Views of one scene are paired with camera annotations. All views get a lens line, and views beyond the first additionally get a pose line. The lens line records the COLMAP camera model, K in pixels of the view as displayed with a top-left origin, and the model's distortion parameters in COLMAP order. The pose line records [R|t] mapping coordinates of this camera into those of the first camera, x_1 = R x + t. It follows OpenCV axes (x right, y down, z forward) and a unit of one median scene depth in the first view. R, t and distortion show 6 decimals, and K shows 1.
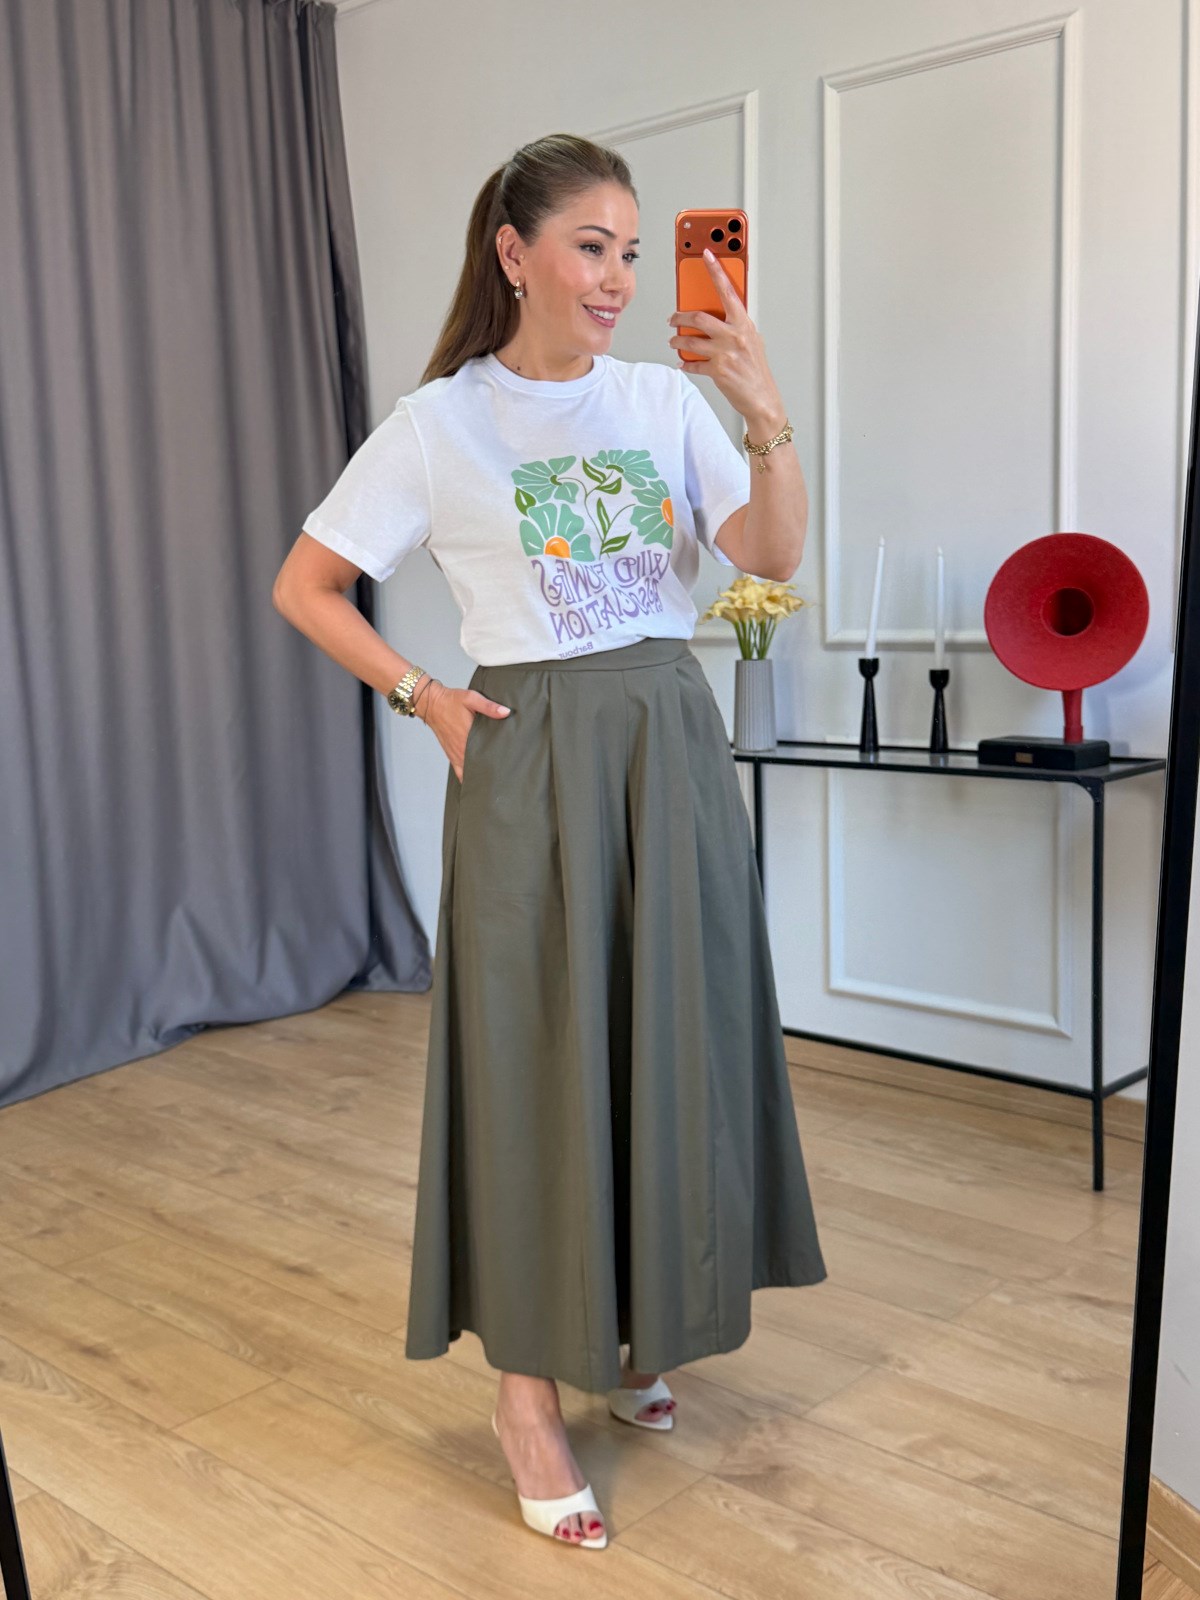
lens RADIAL K [[1667.6, 0, 578.6], [0, 1667.6, 796.4], [0, 0, 1]] dist [0.068152, -0.011907]
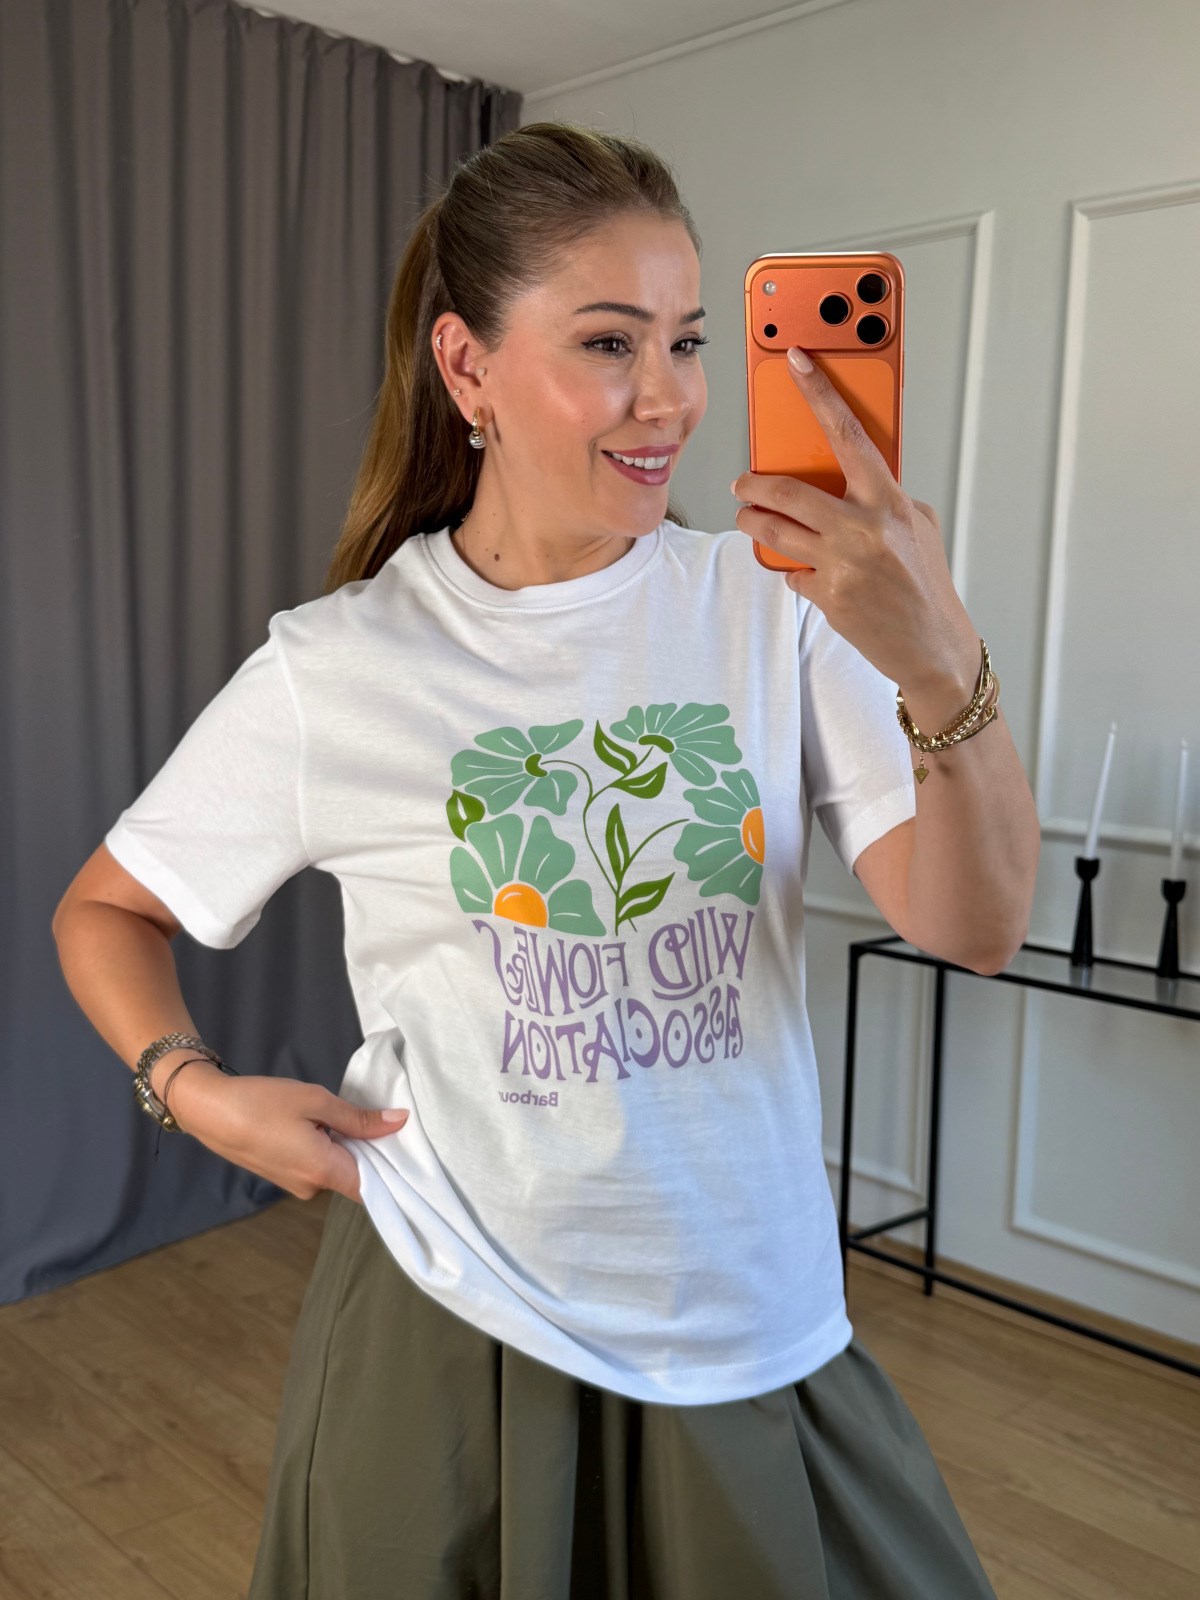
lens RADIAL K [[1667.6, 0, 578.6], [0, 1667.6, 796.4], [0, 0, 1]] dist [0.068152, -0.011907]
pose [[0.990479, 0.069520, -0.118819, 0.027114], [-0.078036, 0.994588, -0.068586, -0.063717], [0.113407, 0.077205, 0.990544, 0.215249]]
